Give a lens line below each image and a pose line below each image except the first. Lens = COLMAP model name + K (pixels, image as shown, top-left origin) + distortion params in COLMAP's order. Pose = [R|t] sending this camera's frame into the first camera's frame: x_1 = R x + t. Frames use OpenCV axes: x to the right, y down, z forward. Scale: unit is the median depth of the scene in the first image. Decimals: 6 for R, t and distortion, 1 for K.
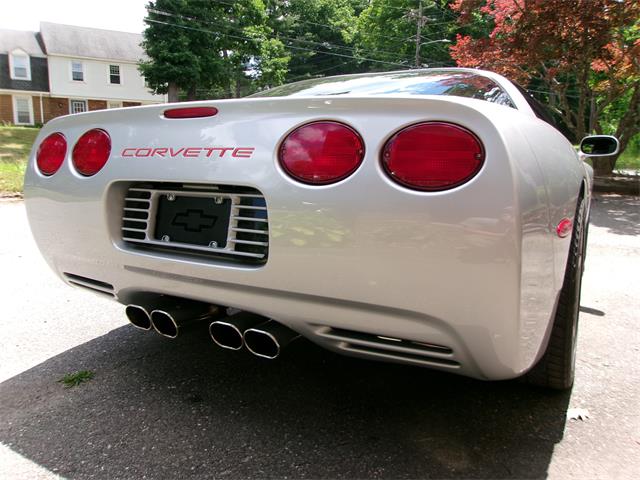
lens RADIAL K [[525.1, 0, 338.0], [0, 525.1, 208.5], [0, 0, 1]] dist [-0.020065, -0.000887]
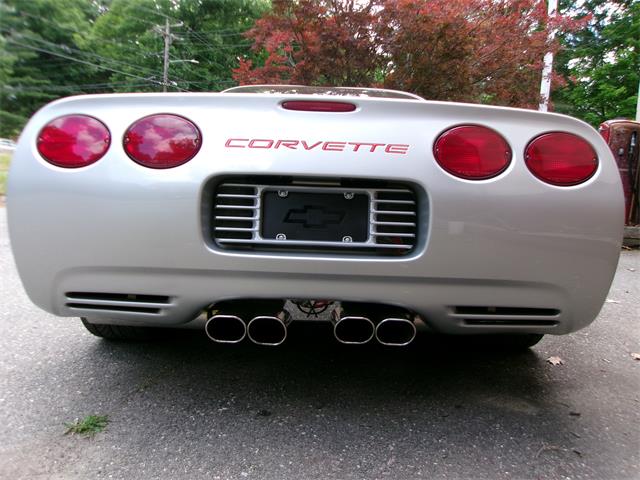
lens RADIAL K [[525.1, 0, 338.0], [0, 525.1, 208.5], [0, 0, 1]] dist [-0.020065, -0.000887]
pose [[0.854911, 0.000576, 0.518775, -0.728570], [0.022726, 0.998998, -0.038561, 0.045358], [-0.518277, 0.044756, 0.854041, 0.141975]]
